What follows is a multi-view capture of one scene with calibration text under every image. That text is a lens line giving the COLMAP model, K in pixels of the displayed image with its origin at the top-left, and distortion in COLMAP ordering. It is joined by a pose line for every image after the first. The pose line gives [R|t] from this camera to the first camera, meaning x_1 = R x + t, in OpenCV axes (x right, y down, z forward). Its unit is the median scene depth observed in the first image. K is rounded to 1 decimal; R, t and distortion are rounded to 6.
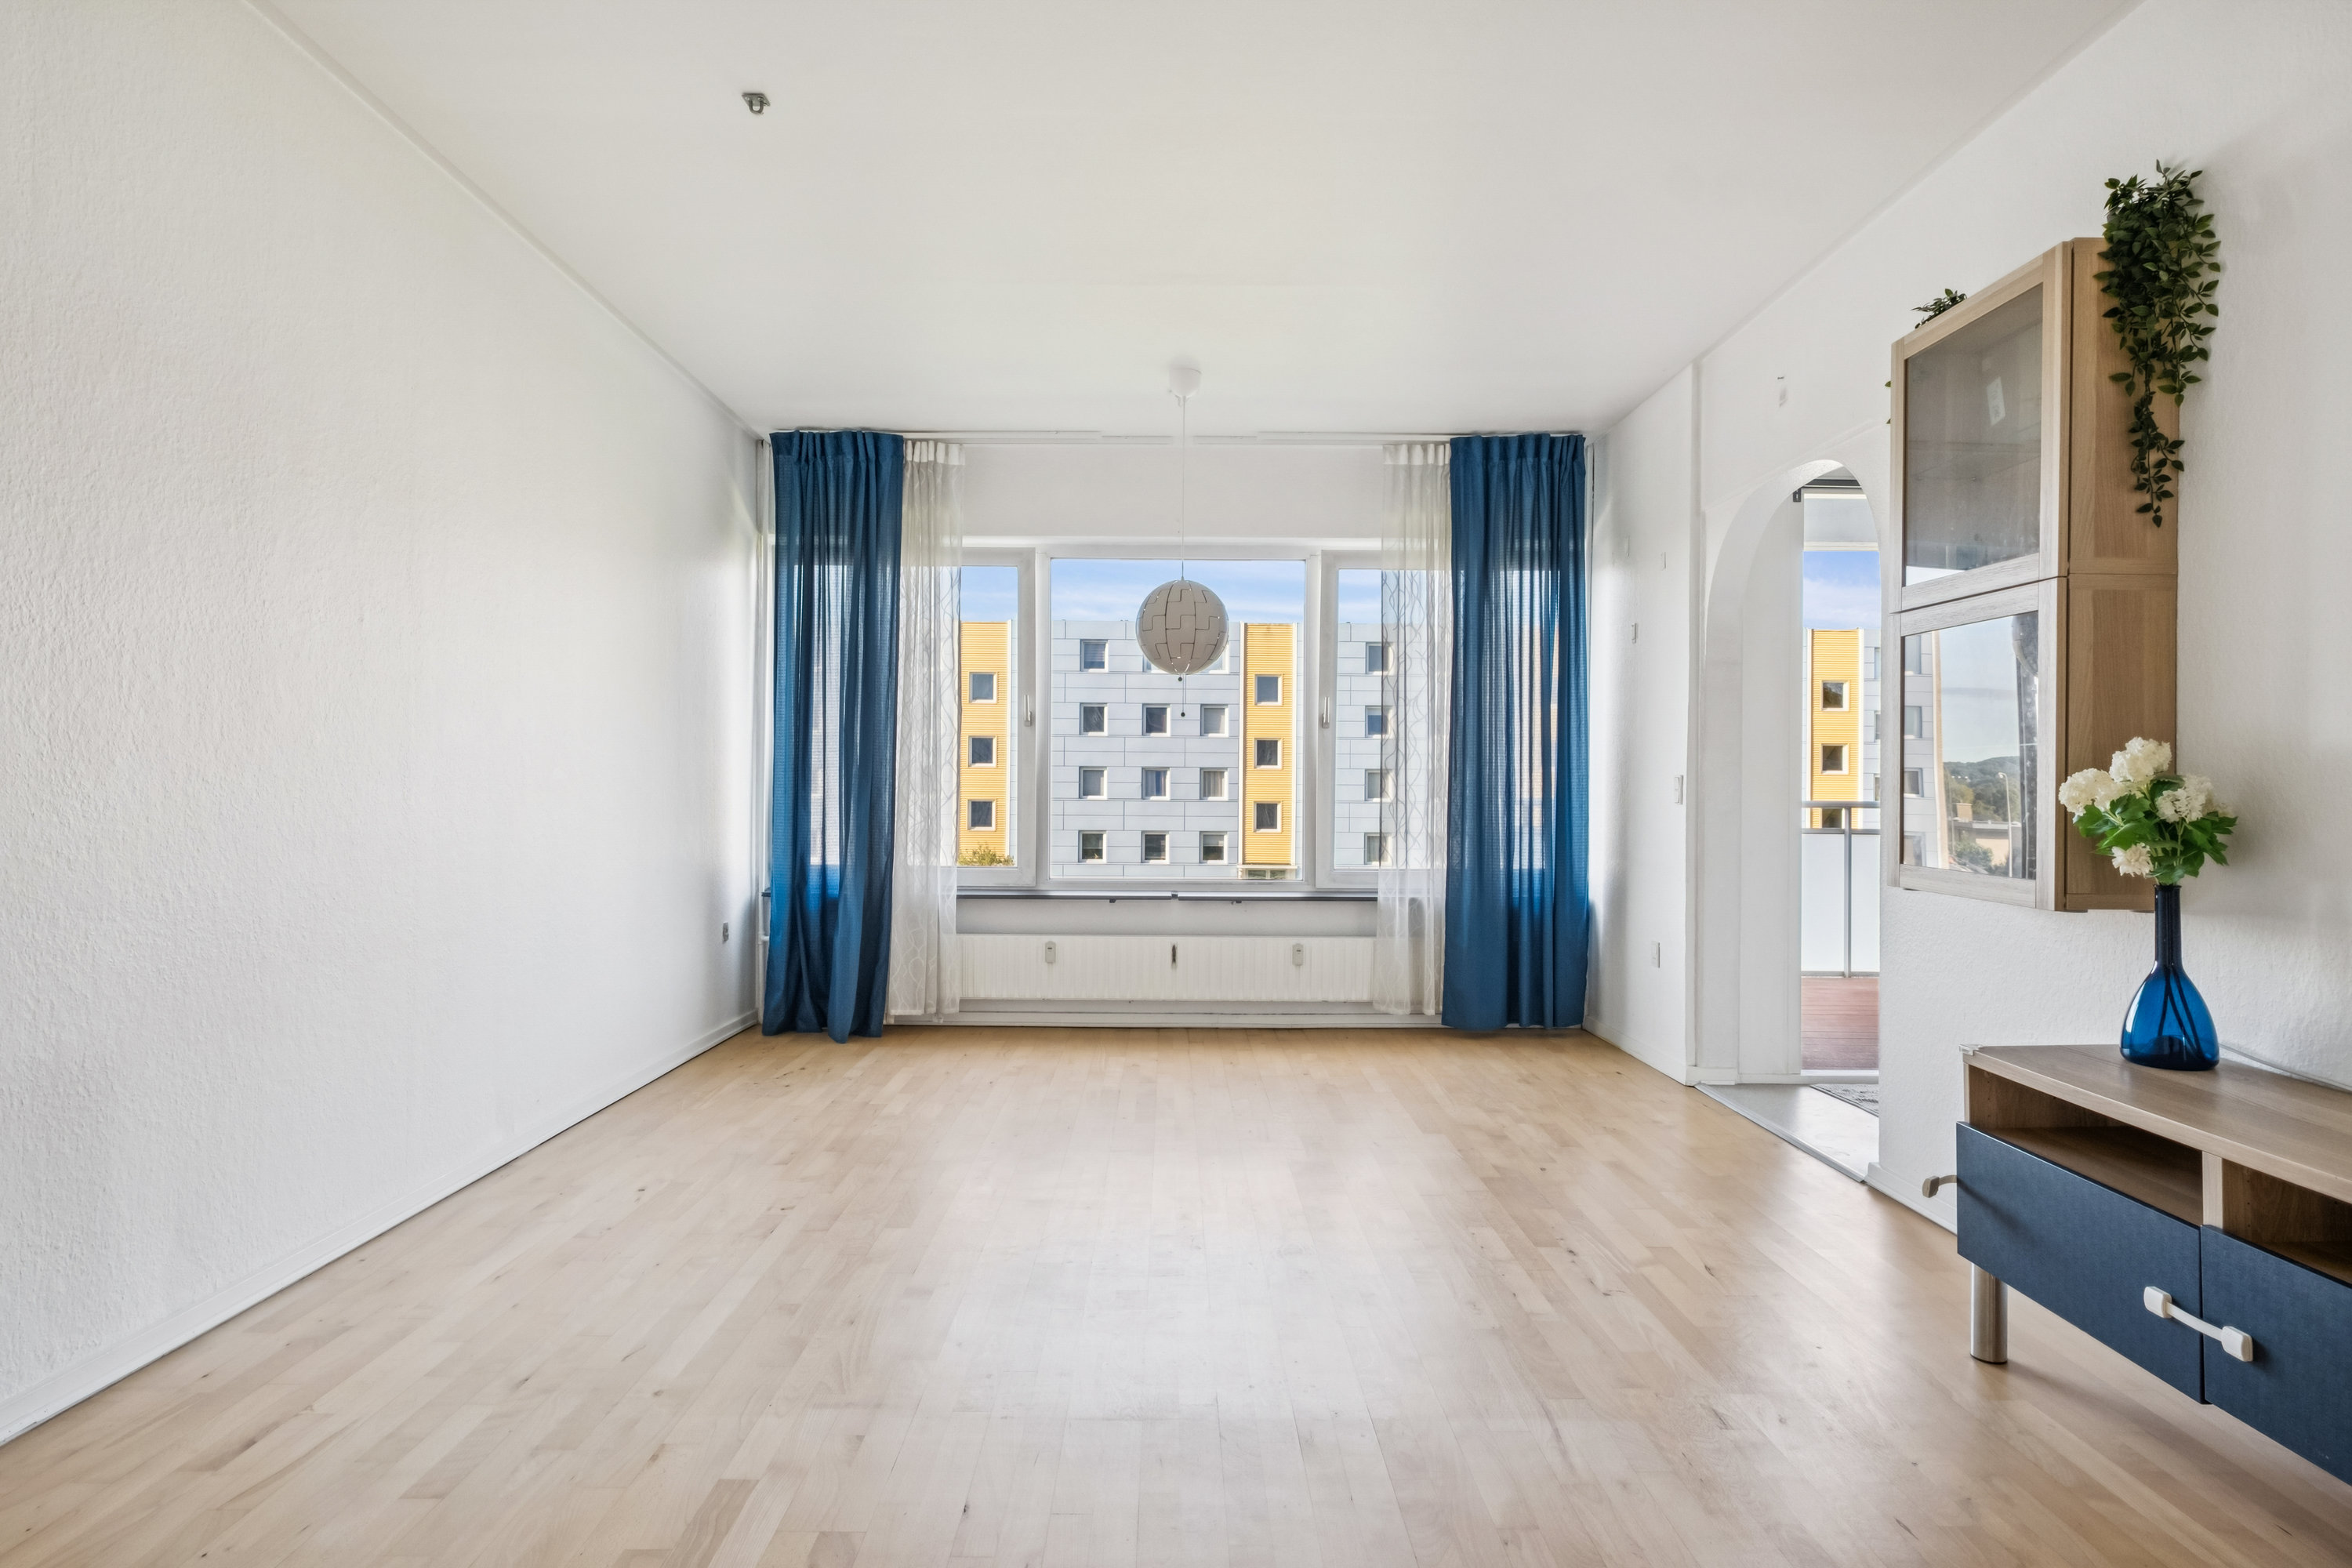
lens RADIAL K [[1284.3, 0, 1176.0], [0, 1284.3, 784.0], [0, 0, 1]] dist [-0.006836, -0.000190]
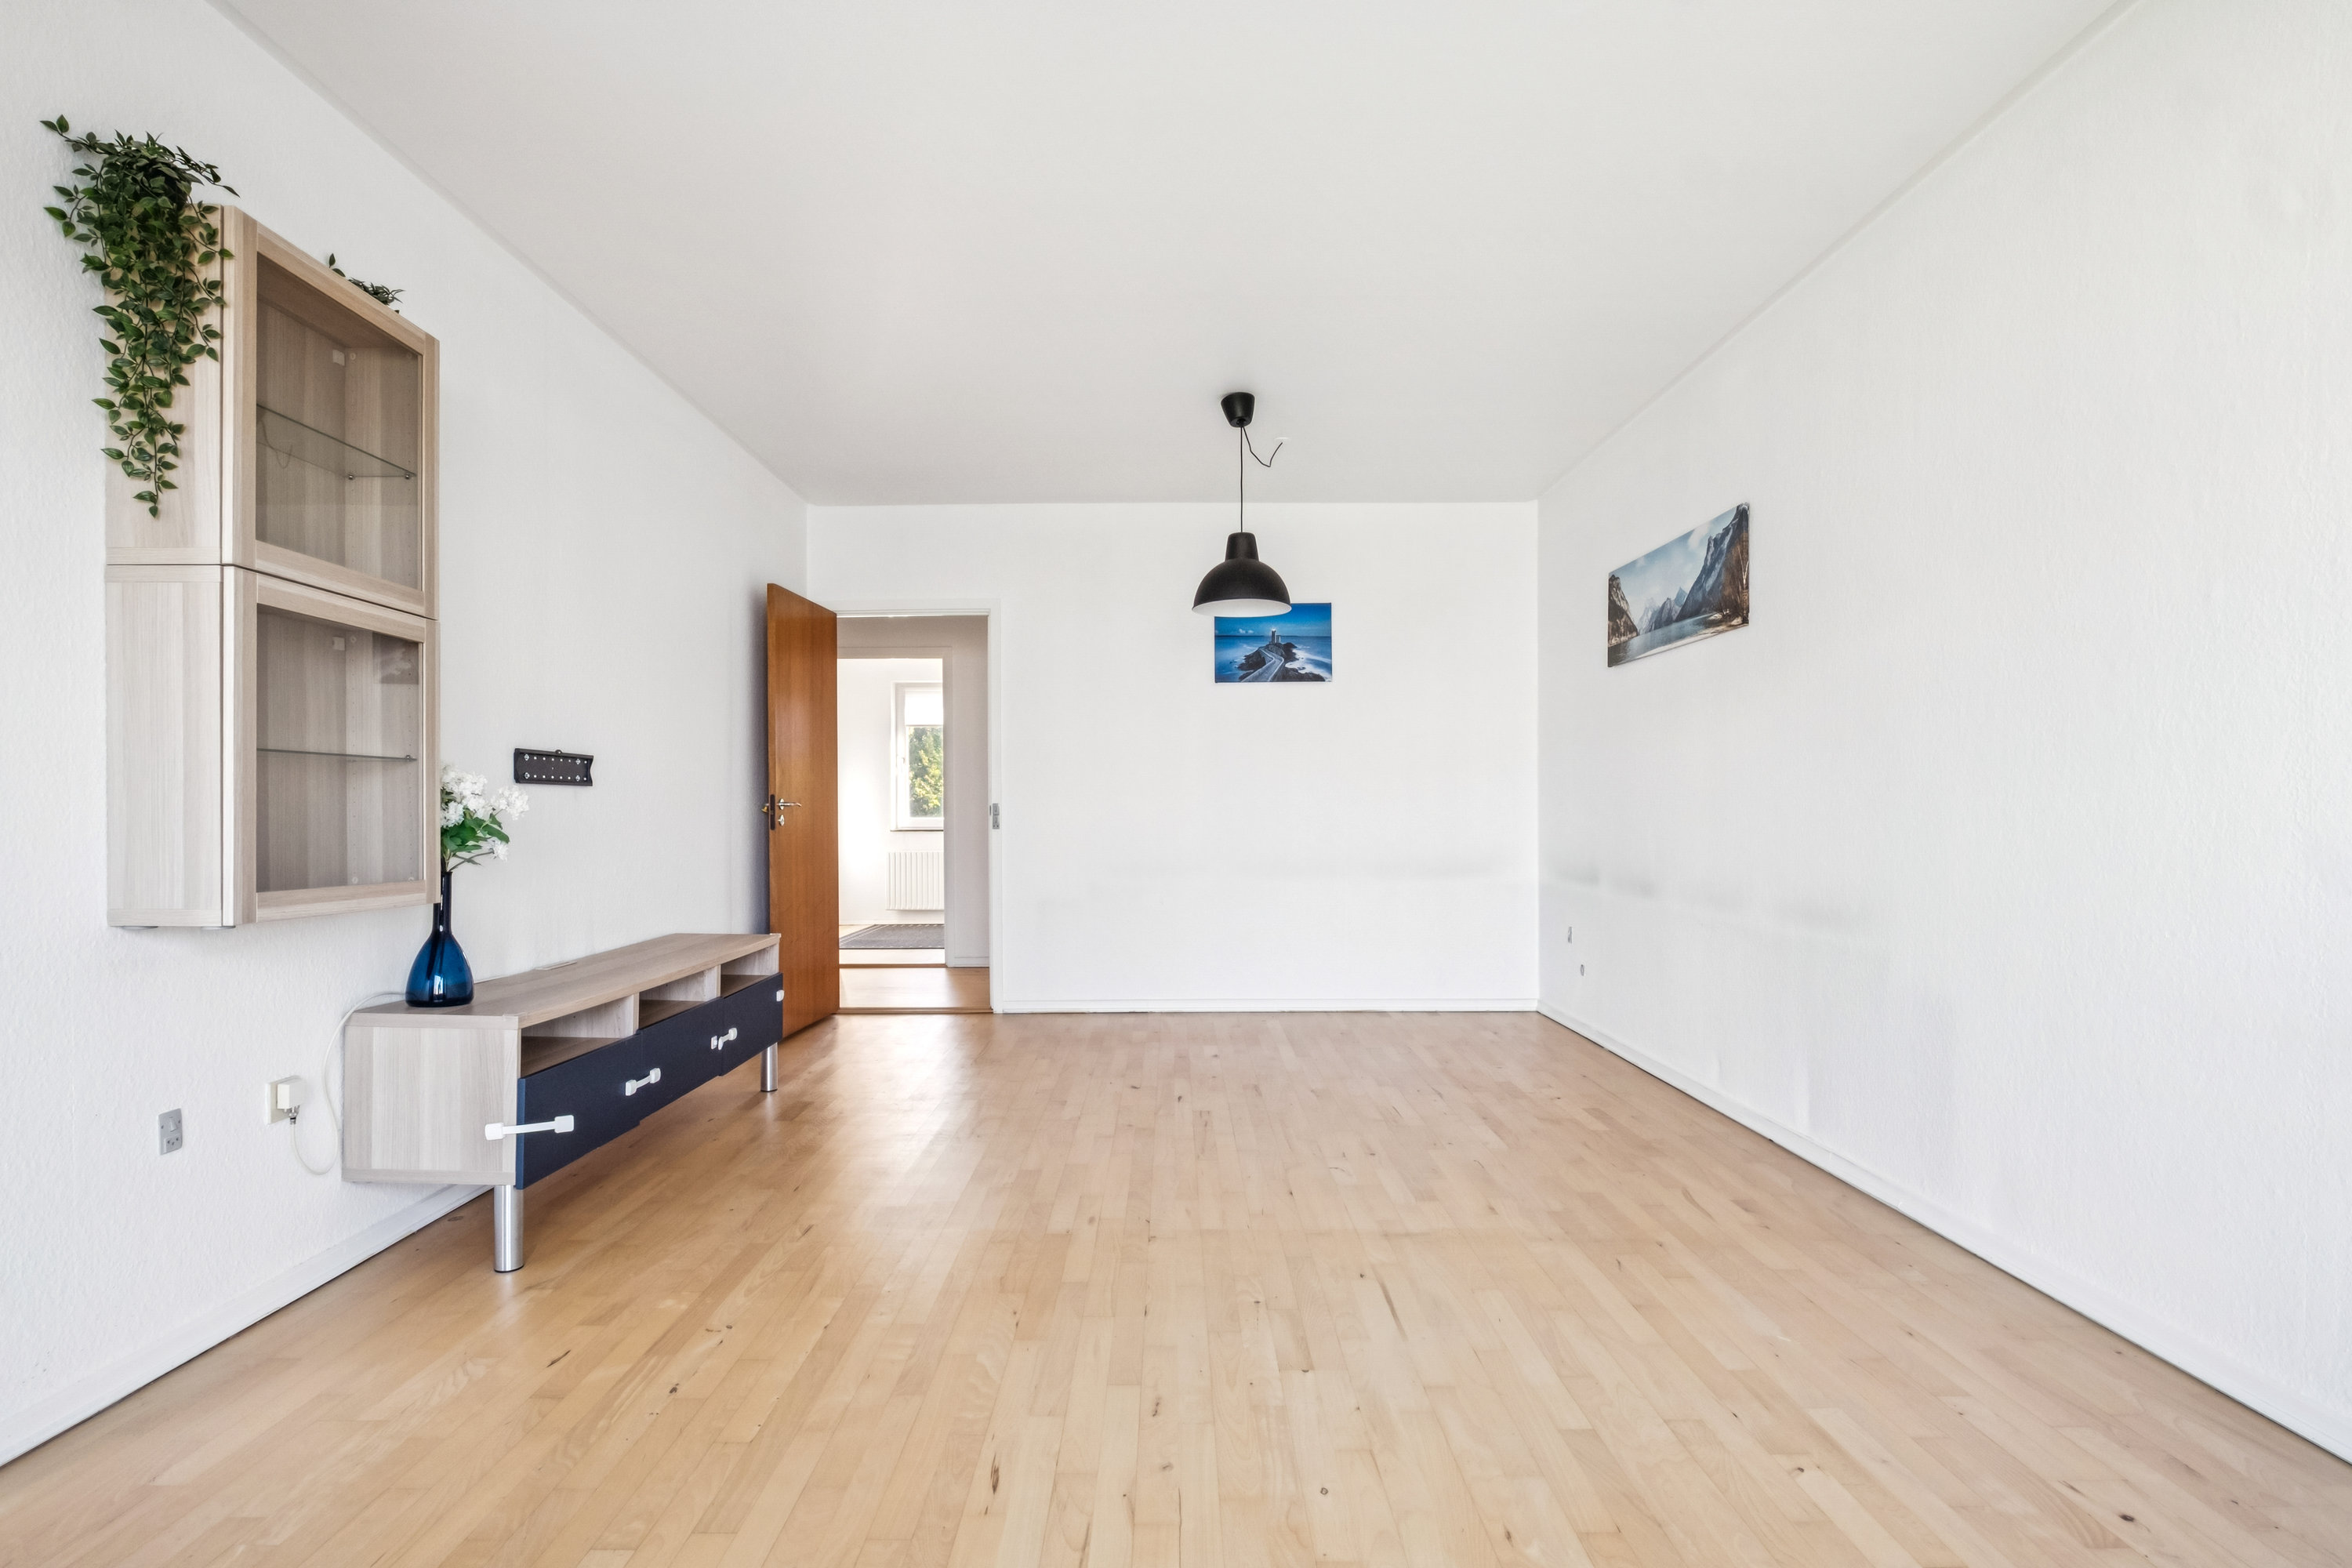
lens RADIAL K [[1215.9, 0, 1175.9], [0, 1215.9, 812.9], [0, 0, 1]] dist [-0.016682, 0.001963]
pose [[-0.999972, -0.005608, -0.004907, 0.004175], [-0.005607, 0.999984, -0.000363, 0.005516], [0.004909, -0.000336, -0.999988, 0.911075]]
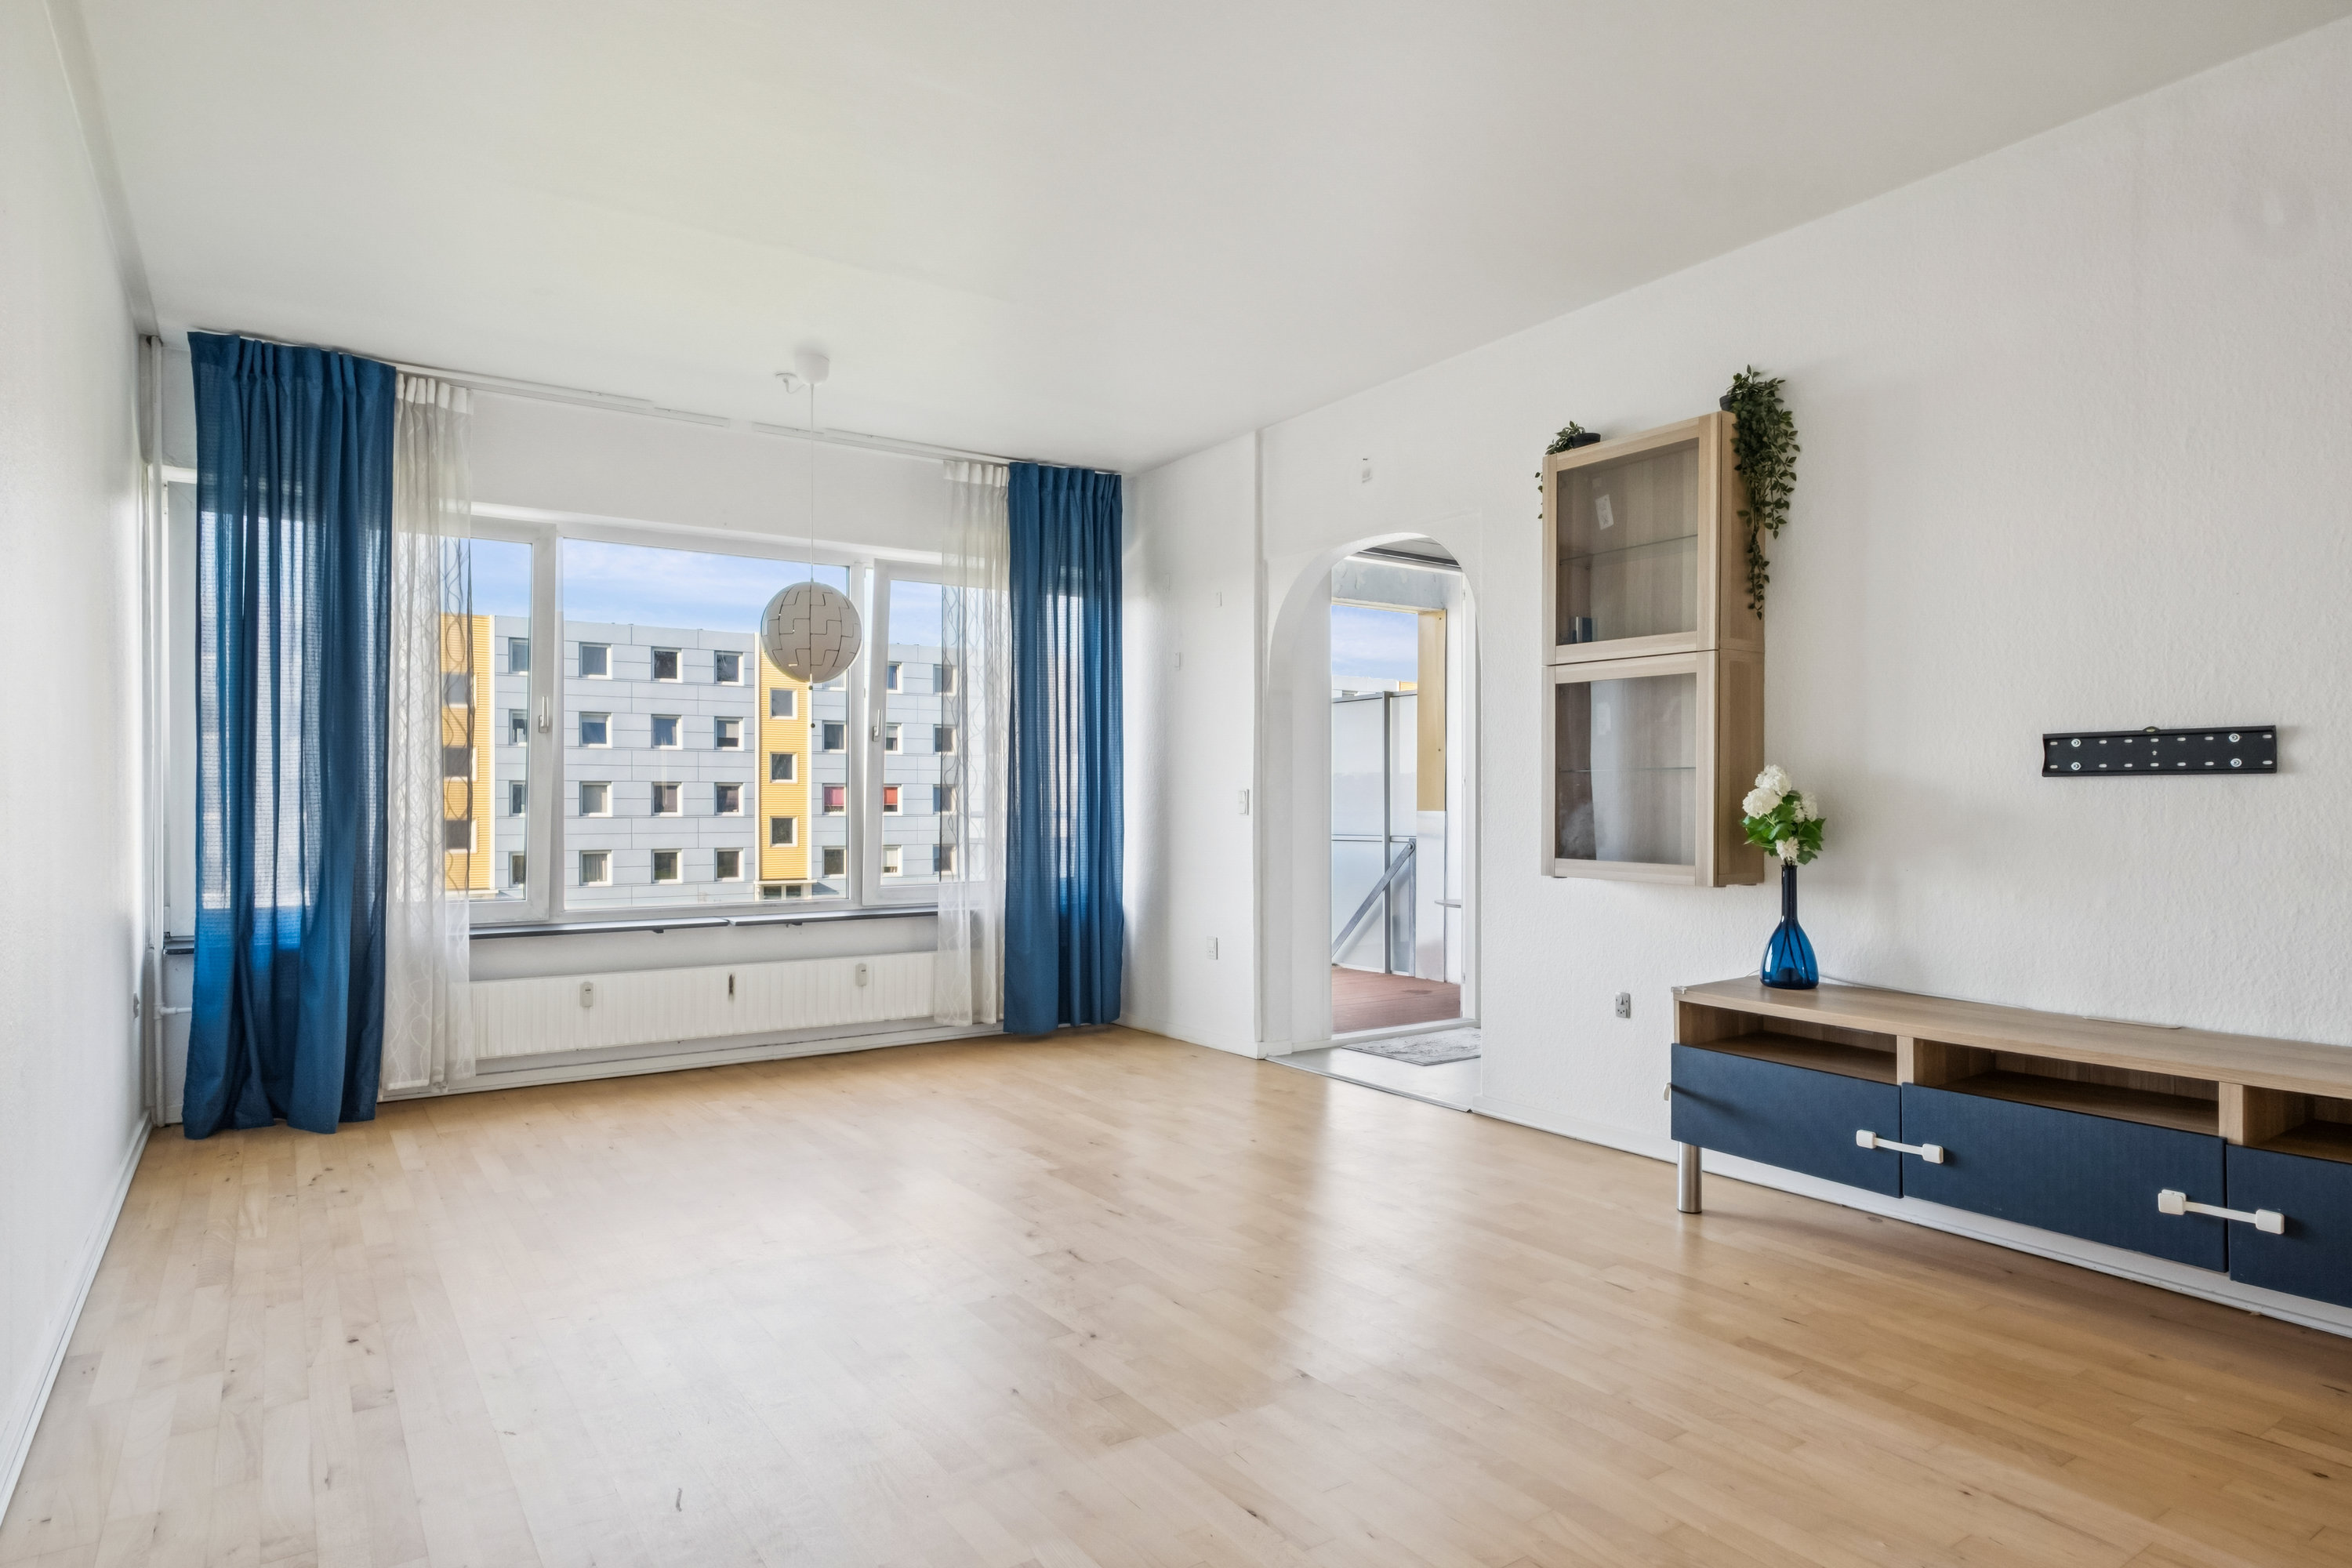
lens RADIAL K [[1302.6, 0, 1166.1], [0, 1302.6, 807.4], [0, 0, 1]] dist [-0.021468, 0.020284]
pose [[0.836048, -0.009417, 0.548575, -0.258132], [0.004390, 0.999936, 0.010475, -0.002633], [-0.548638, -0.006349, 0.836036, 0.057579]]
